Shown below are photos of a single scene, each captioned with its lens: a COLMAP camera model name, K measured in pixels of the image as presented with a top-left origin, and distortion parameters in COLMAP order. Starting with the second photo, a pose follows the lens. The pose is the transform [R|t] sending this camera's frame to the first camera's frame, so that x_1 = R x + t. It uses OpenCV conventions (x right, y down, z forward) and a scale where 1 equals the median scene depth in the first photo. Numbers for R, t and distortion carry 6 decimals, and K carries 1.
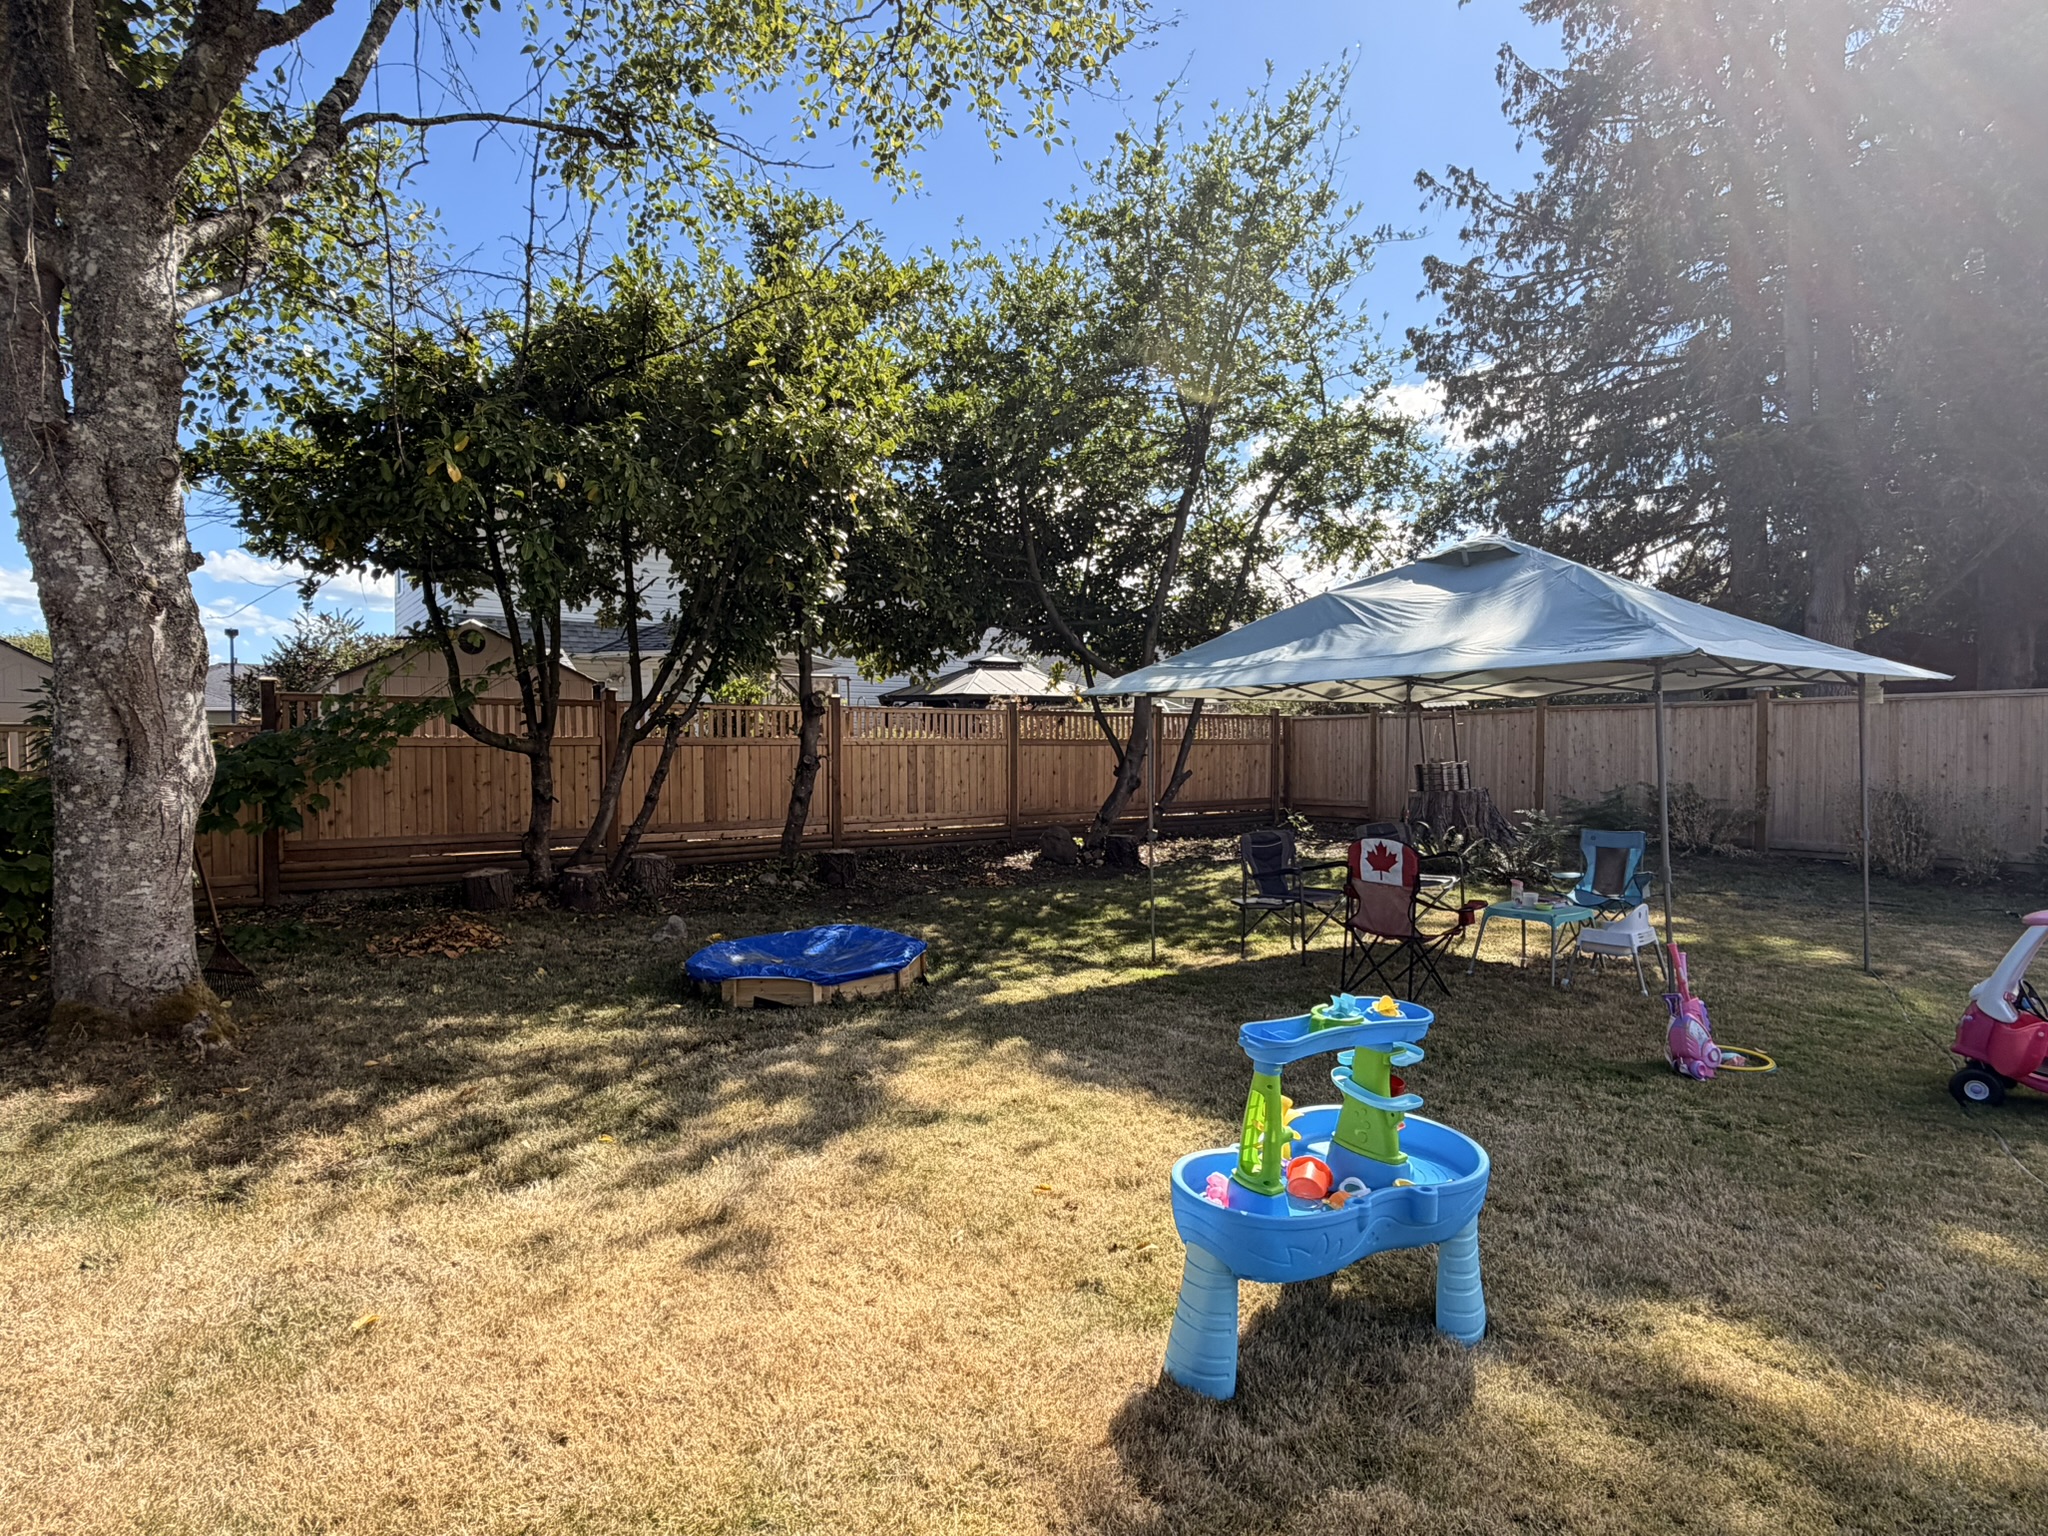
lens RADIAL K [[1081.2, 0, 1026.4], [0, 1081.2, 772.0], [0, 0, 1]] dist [-0.005054, -0.000740]
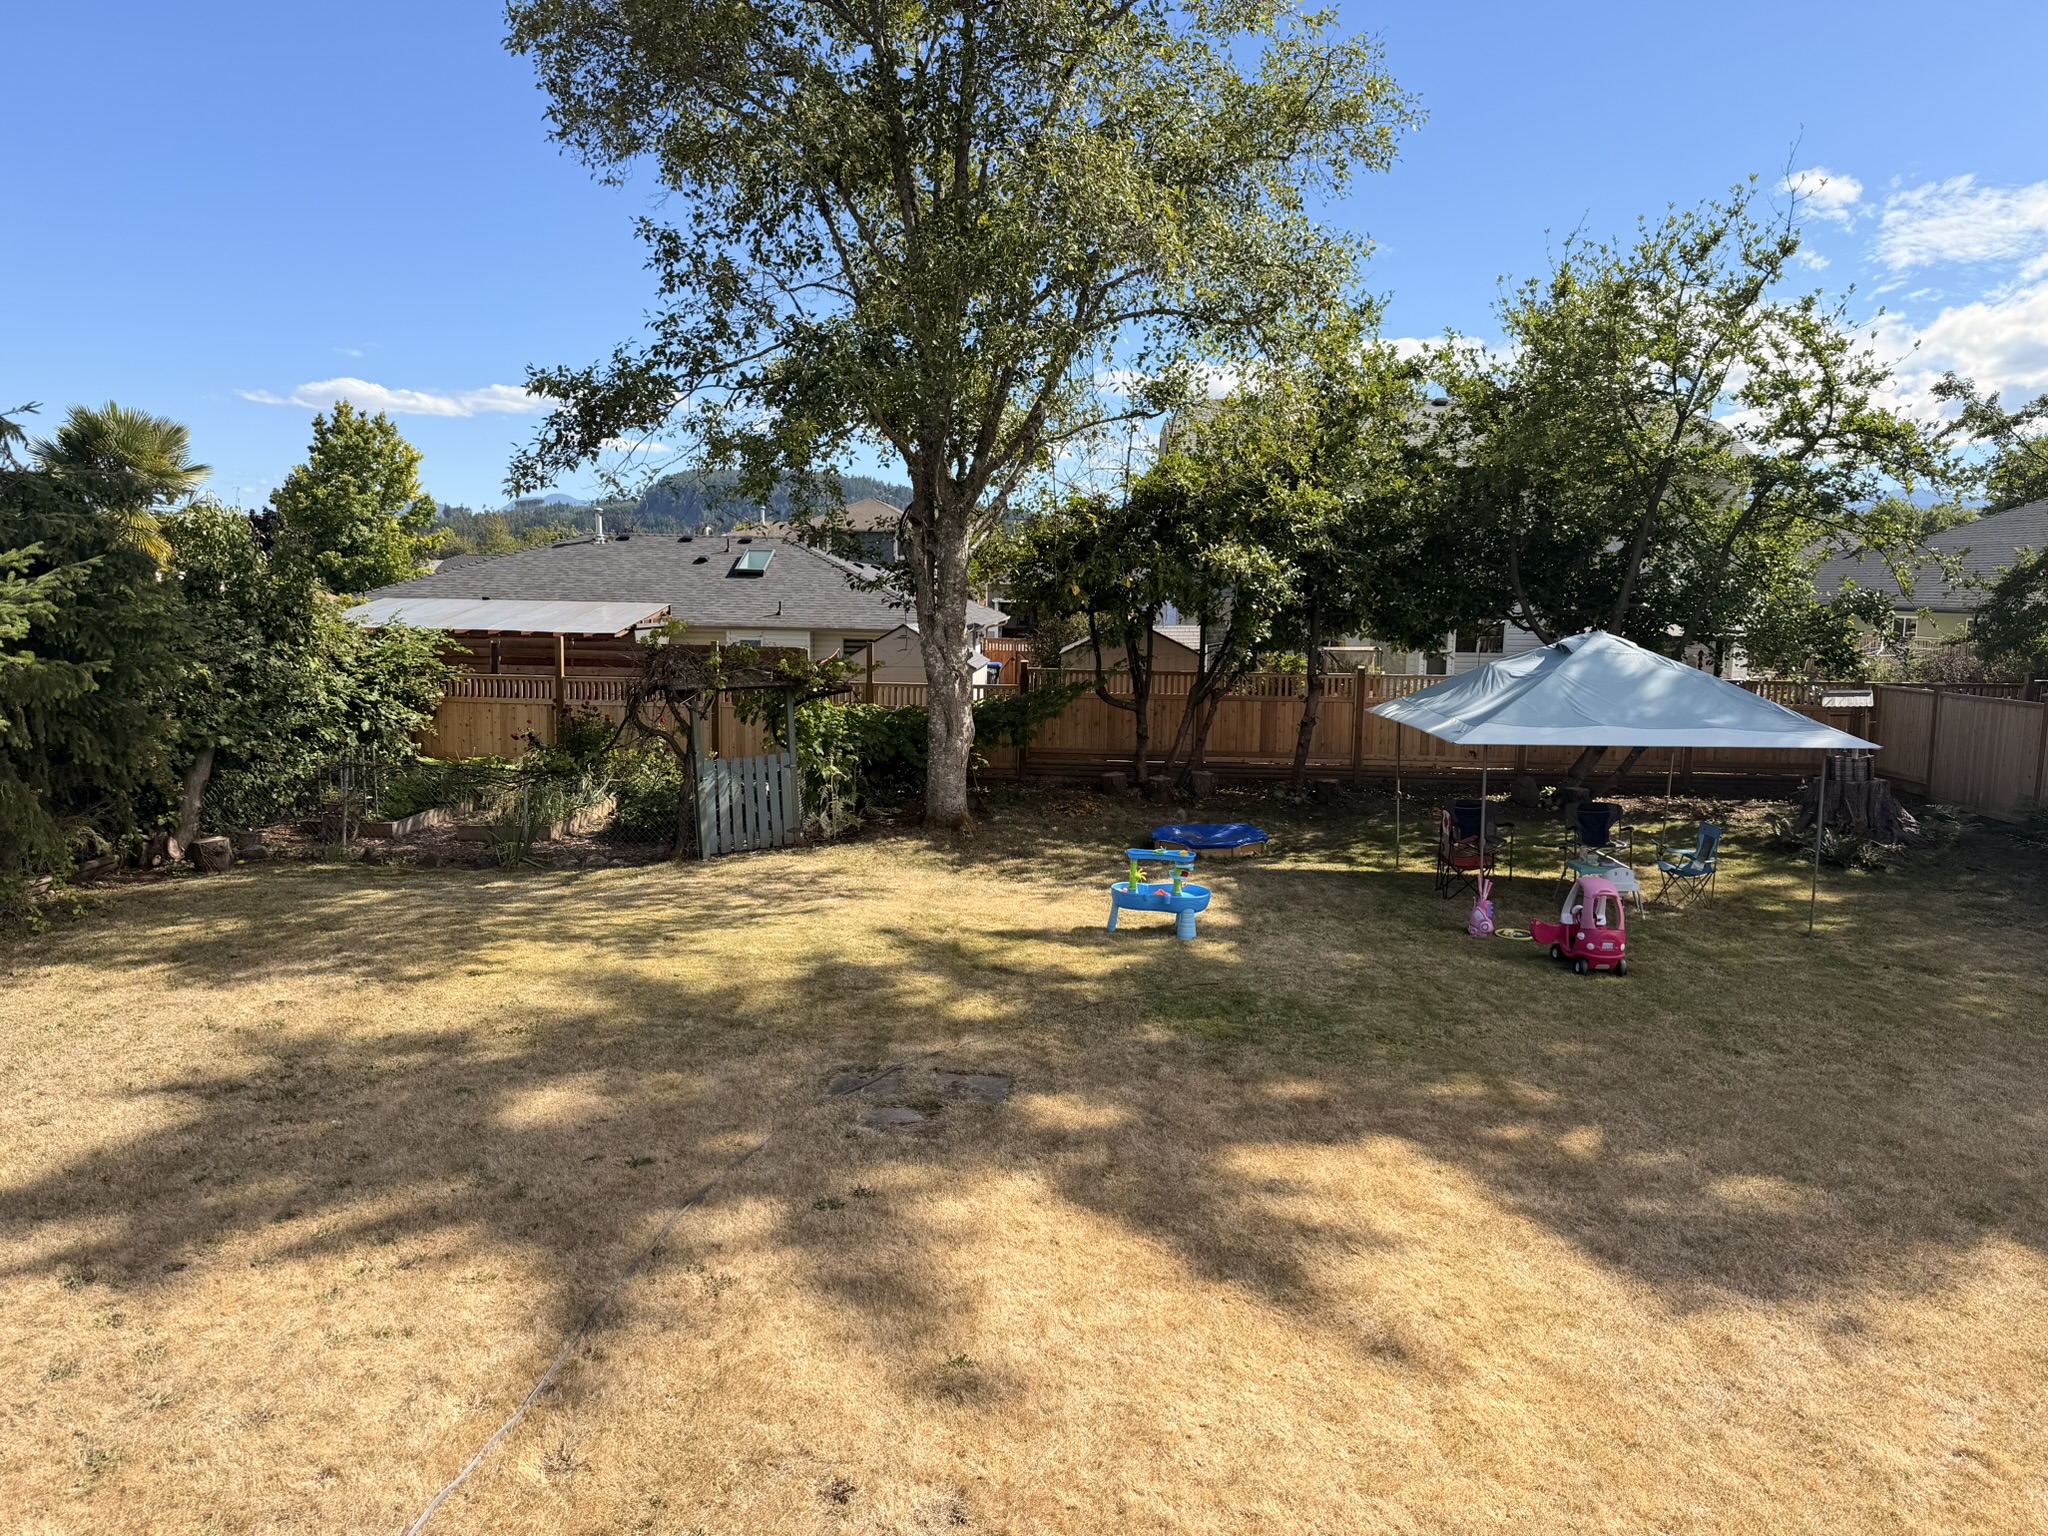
lens RADIAL K [[1429.5, 0, 1042.5], [0, 1429.5, 776.6], [0, 0, 1]] dist [-0.009425, -0.002208]
pose [[0.775954, 0.112368, -0.620700, 1.673269], [-0.045262, 0.991387, 0.122892, -0.358262], [0.629163, -0.067264, 0.774357, -1.723609]]
